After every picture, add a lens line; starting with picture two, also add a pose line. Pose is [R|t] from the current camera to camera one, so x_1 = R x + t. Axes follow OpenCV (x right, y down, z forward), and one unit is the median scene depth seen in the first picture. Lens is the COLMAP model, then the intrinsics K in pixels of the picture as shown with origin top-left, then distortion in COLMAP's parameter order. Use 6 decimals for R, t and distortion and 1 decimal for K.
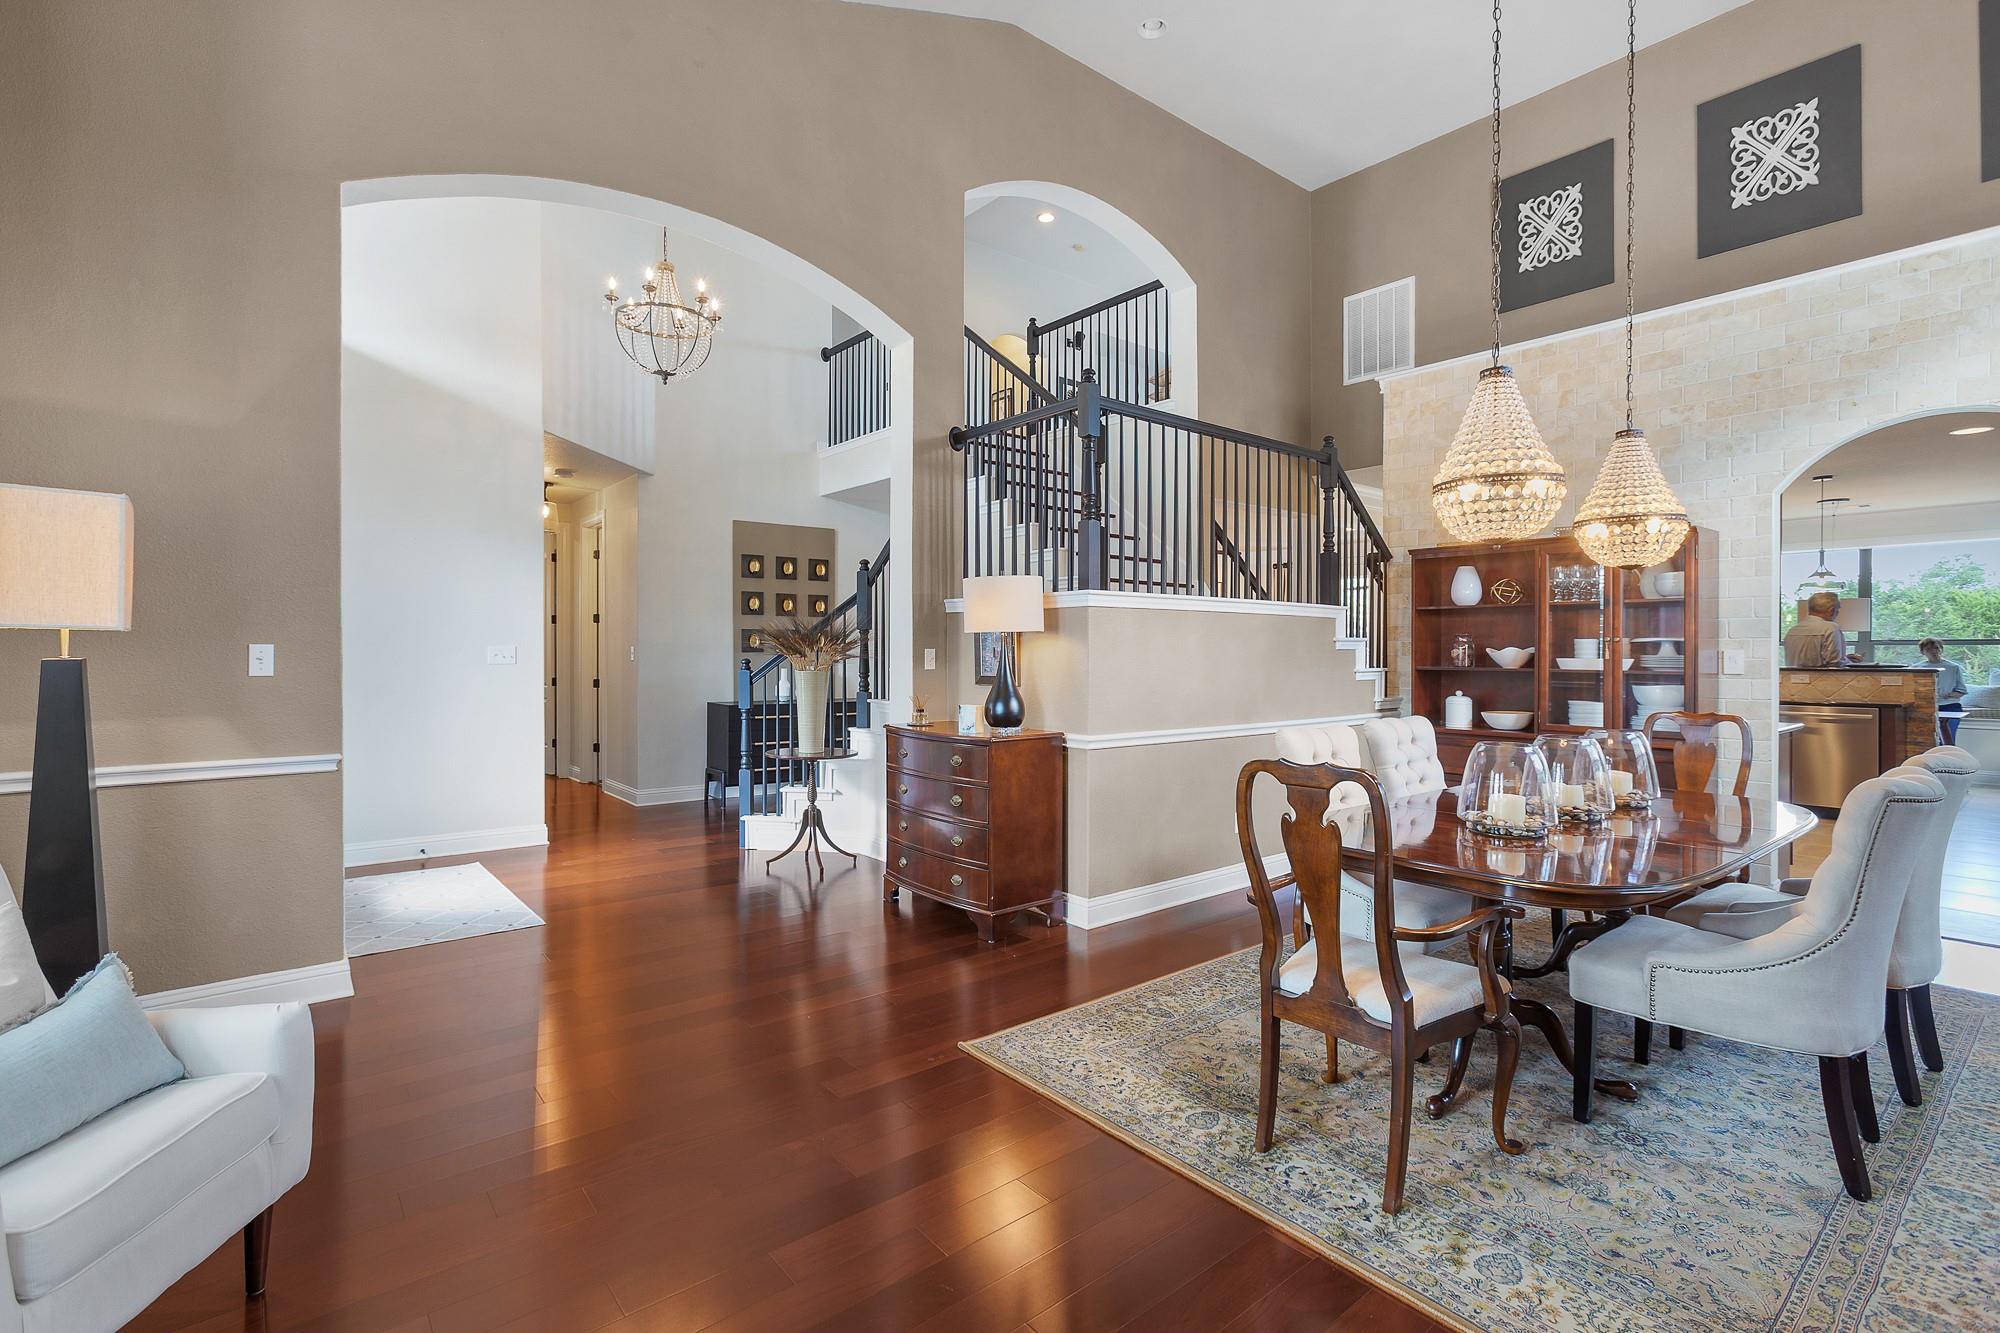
lens RADIAL K [[915.9, 0, 989.3], [0, 915.9, 647.8], [0, 0, 1]] dist [0.002287, -0.000346]
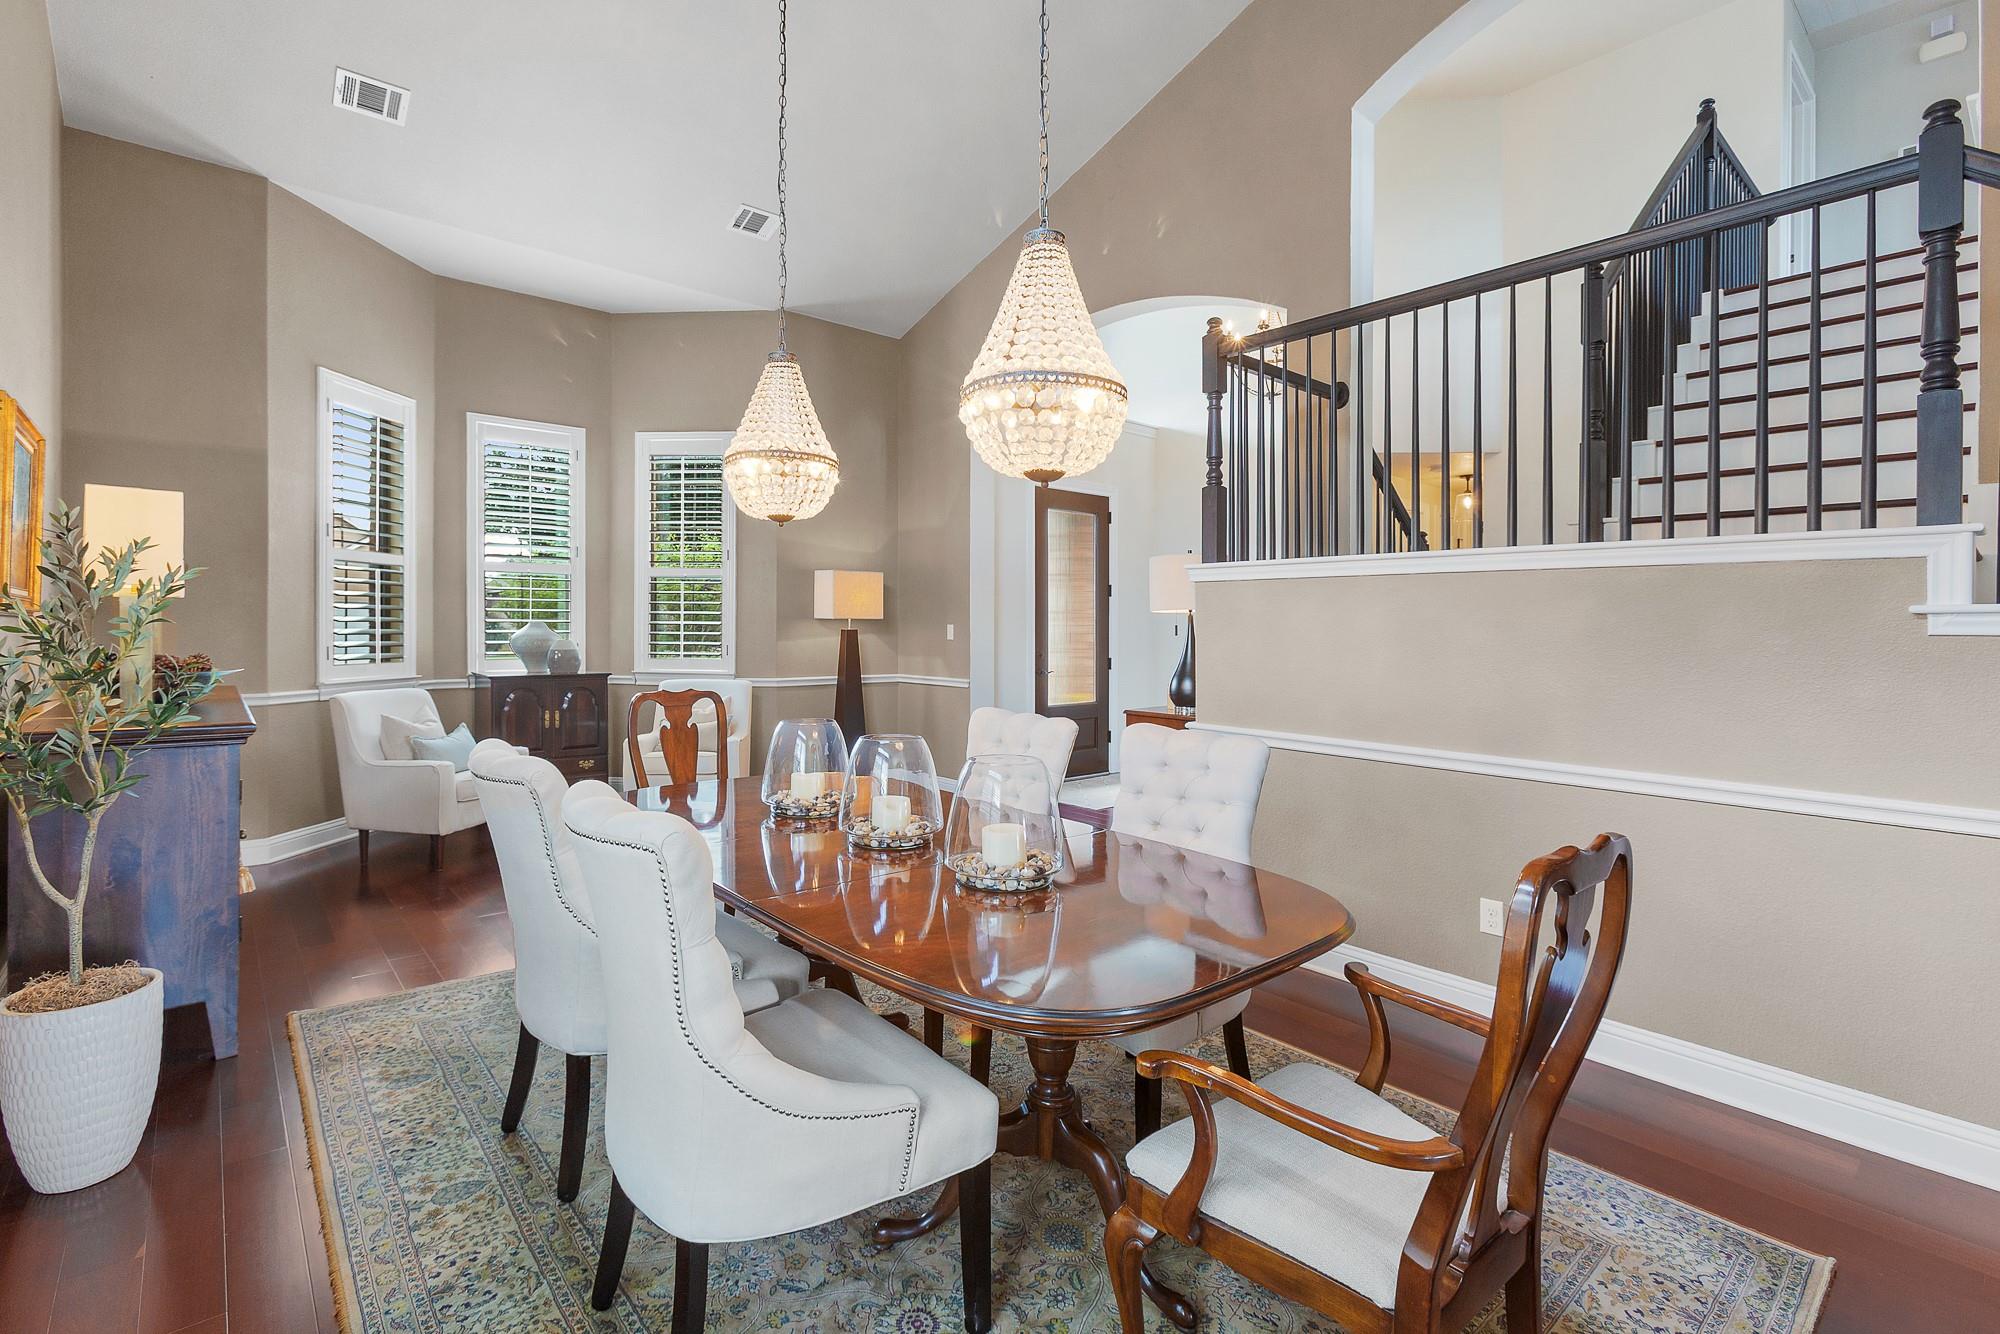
lens RADIAL K [[915.9, 0, 990.6], [0, 915.9, 655.1], [0, 0, 1]] dist [0.002287, -0.000346]
pose [[0.024038, 0.027373, -0.999336, 1.390954], [-0.011138, 0.999570, 0.027112, 0.008228], [0.999649, 0.010479, 0.024333, 1.055655]]
